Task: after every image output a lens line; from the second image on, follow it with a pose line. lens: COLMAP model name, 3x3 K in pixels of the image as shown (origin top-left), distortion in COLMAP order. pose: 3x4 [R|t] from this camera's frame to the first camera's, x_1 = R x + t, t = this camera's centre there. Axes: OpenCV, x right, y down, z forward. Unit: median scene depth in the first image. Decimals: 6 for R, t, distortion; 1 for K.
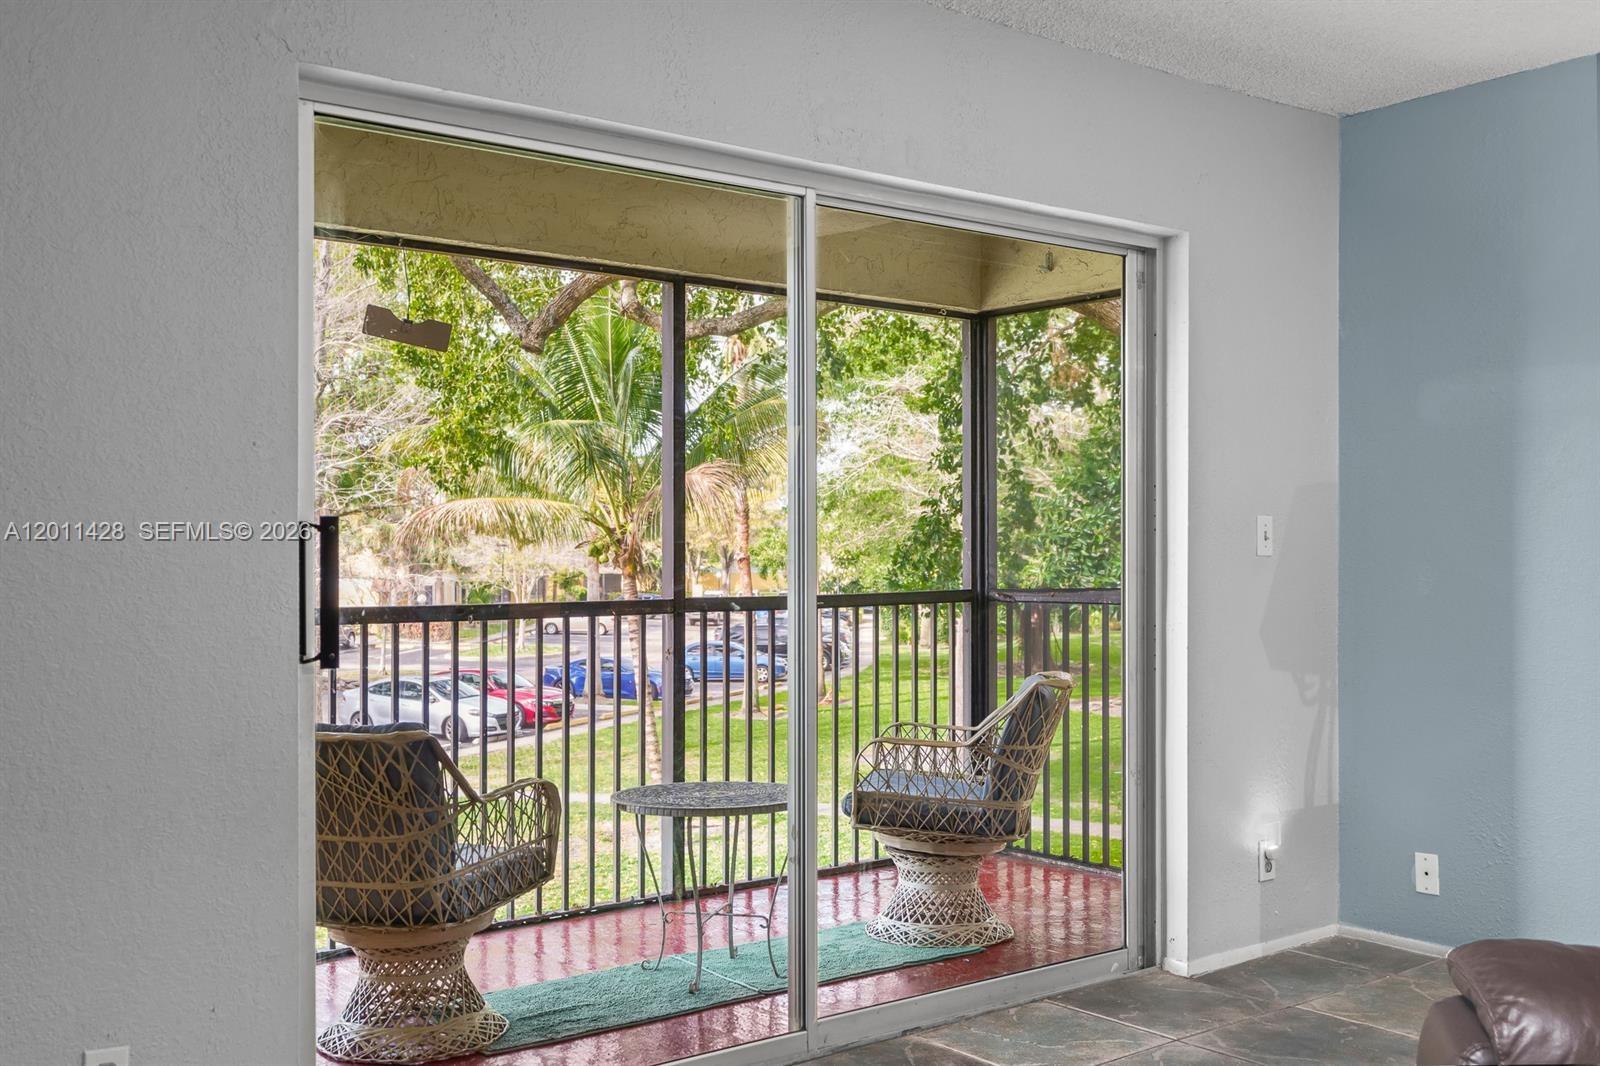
lens RADIAL K [[1611.6, 0, 804.2], [0, 1611.6, 553.1], [0, 0, 1]] dist [0.070591, 0.000000]
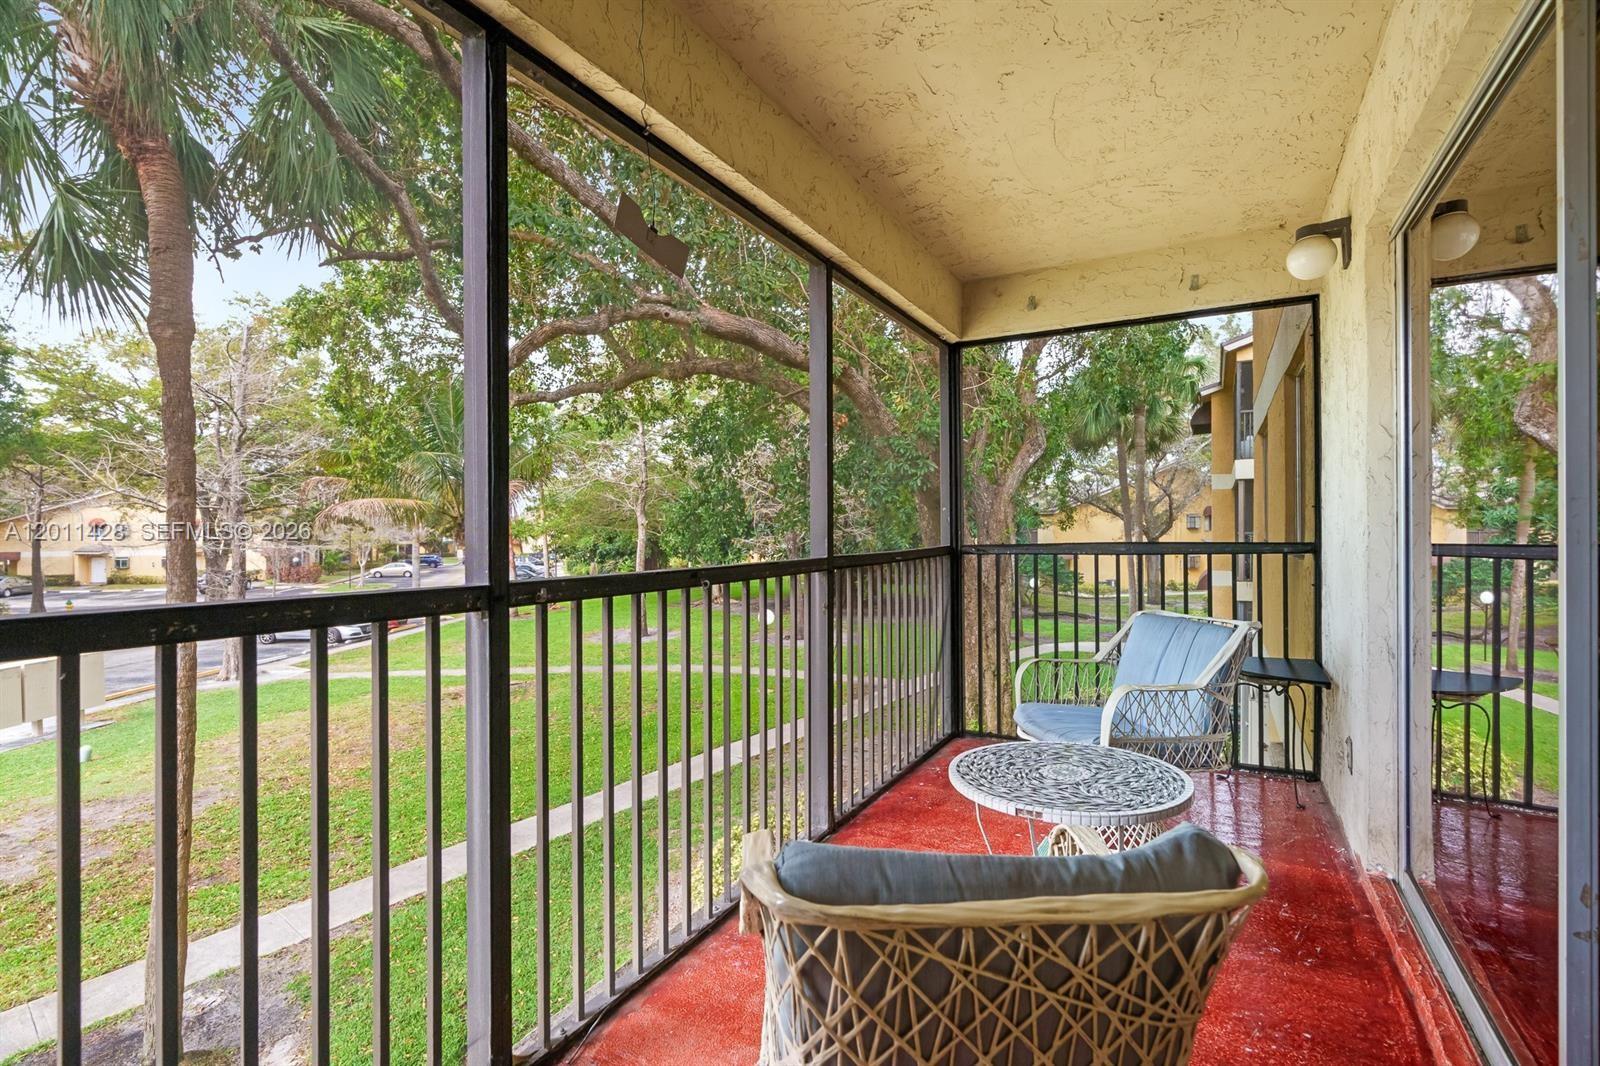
lens RADIAL K [[730.3, 0, 789.2], [0, 730.3, 530.0], [0, 0, 1]] dist [-0.005469, 0.004712]
pose [[0.927546, -0.007103, 0.373642, -0.269108], [0.008283, 0.999964, -0.001551, 0.009464], [-0.373617, 0.004533, 0.927572, 0.514671]]
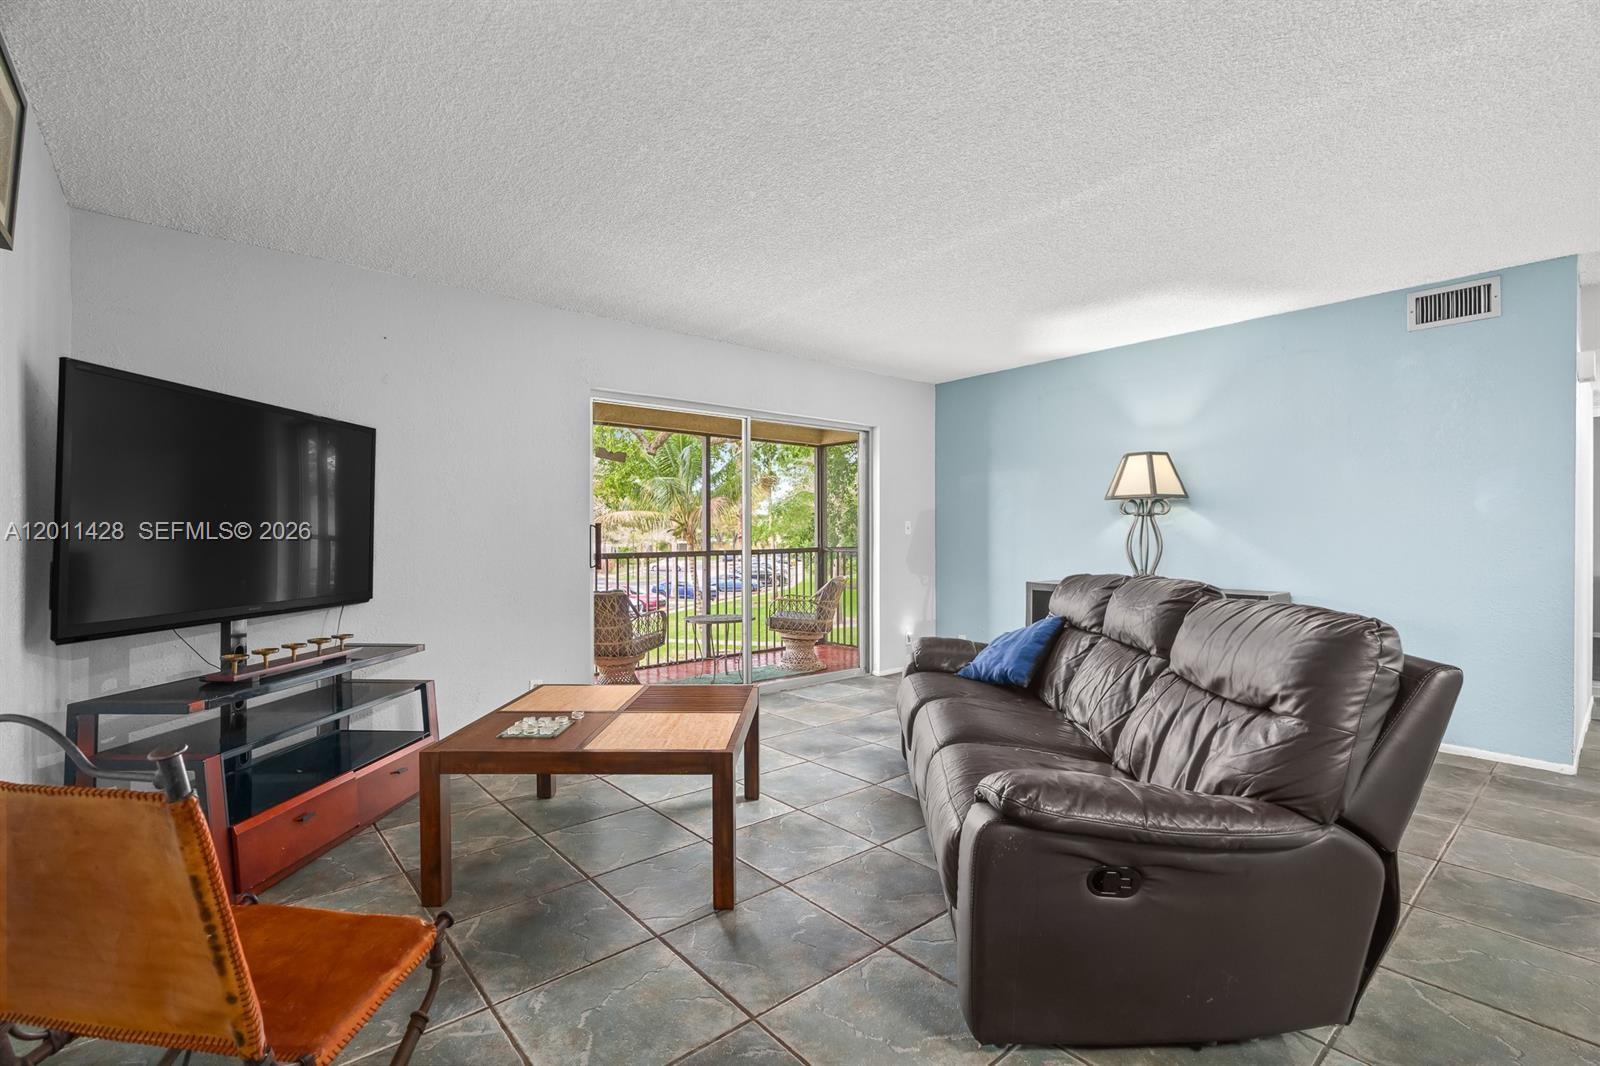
lens RADIAL K [[730.3, 0, 795.4], [0, 730.3, 532.7], [0, 0, 1]] dist [-0.005469, 0.004712]
pose [[0.999282, -0.002090, 0.037833, 0.021917], [0.002159, 0.999996, -0.001794, 0.000334], [-0.037829, 0.001874, 0.999282, -0.230035]]
